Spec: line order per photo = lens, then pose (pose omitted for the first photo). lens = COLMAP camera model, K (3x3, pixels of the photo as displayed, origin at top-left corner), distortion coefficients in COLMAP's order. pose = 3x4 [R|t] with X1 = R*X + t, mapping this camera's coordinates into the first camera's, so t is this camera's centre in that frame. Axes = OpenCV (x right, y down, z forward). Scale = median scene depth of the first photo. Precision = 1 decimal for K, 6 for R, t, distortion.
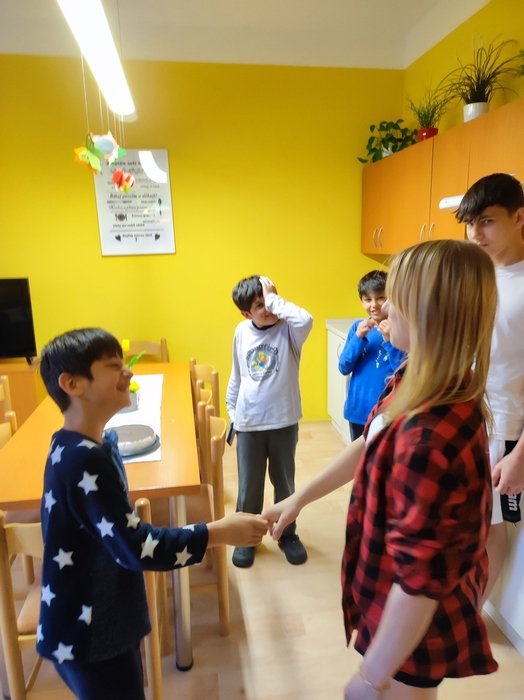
lens RADIAL K [[507.3, 0, 262.0], [0, 507.3, 350.0], [0, 0, 1]] dist [0.014672, -0.006526]
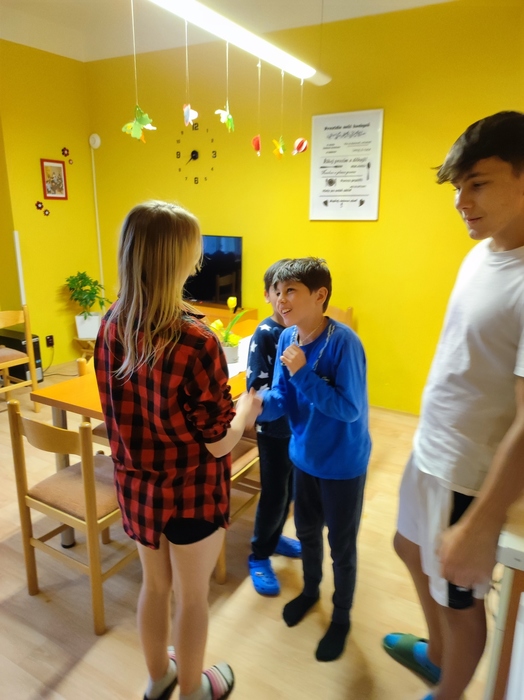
lens RADIAL K [[507.3, 0, 262.0], [0, 507.3, 350.0], [0, 0, 1]] dist [0.014672, -0.006526]
pose [[0.778394, 0.192123, -0.597655, 0.285656], [-0.156774, 0.981345, 0.111281, -0.024188], [0.607886, 0.007076, 0.793993, 0.113315]]
